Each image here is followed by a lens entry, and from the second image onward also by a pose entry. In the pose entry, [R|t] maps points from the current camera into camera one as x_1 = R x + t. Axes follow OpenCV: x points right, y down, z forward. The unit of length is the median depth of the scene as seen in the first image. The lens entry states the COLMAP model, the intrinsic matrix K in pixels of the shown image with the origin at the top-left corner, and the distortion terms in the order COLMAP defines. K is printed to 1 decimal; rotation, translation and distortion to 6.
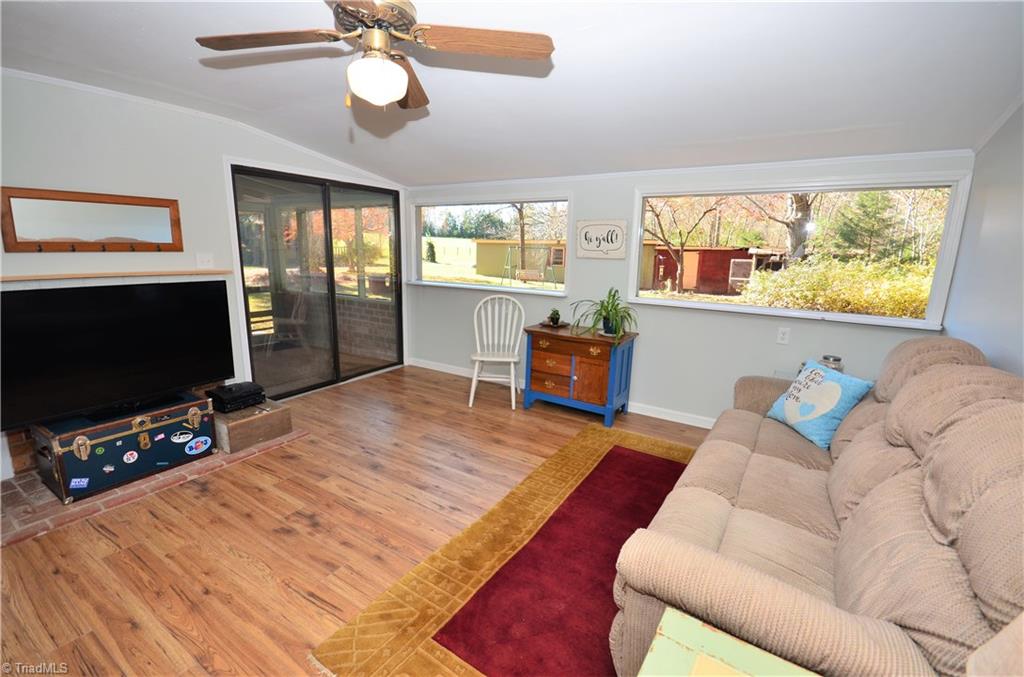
lens RADIAL K [[450.9, 0, 502.7], [0, 450.9, 339.4], [0, 0, 1]] dist [-0.010273, -0.003553]
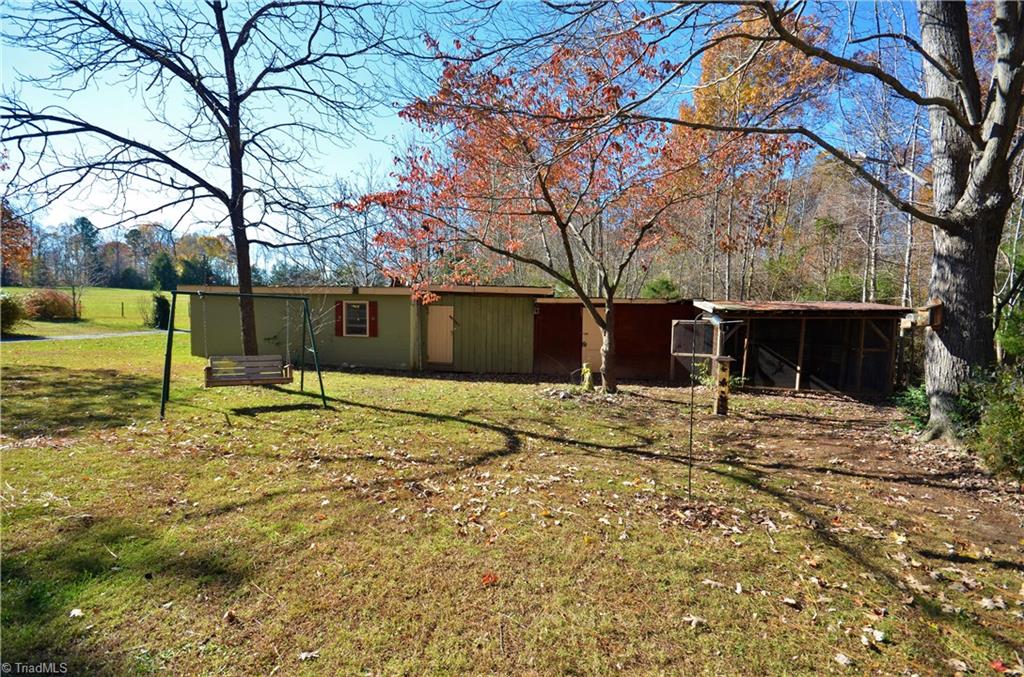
lens RADIAL K [[450.9, 0, 512.6], [0, 450.9, 337.6], [0, 0, 1]] dist [-0.010273, -0.003553]
pose [[0.939418, -0.025747, 0.341806, 0.770270], [0.069181, 0.990896, -0.115496, -0.630382], [-0.335720, 0.132146, 0.932647, 3.278853]]
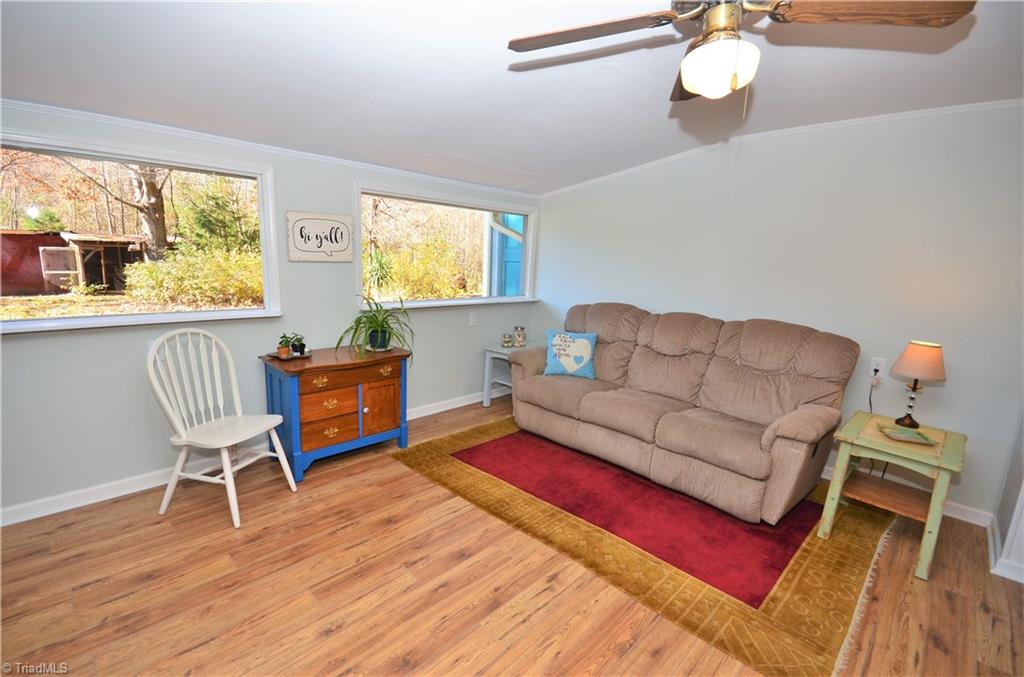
lens RADIAL K [[450.9, 0, 508.6], [0, 450.9, 337.6], [0, 0, 1]] dist [-0.010273, -0.003553]
pose [[0.193496, -0.185135, 0.963475, -0.521894], [0.157812, 0.975120, 0.155679, -0.121520], [-0.968326, 0.121924, 0.217898, 0.529487]]
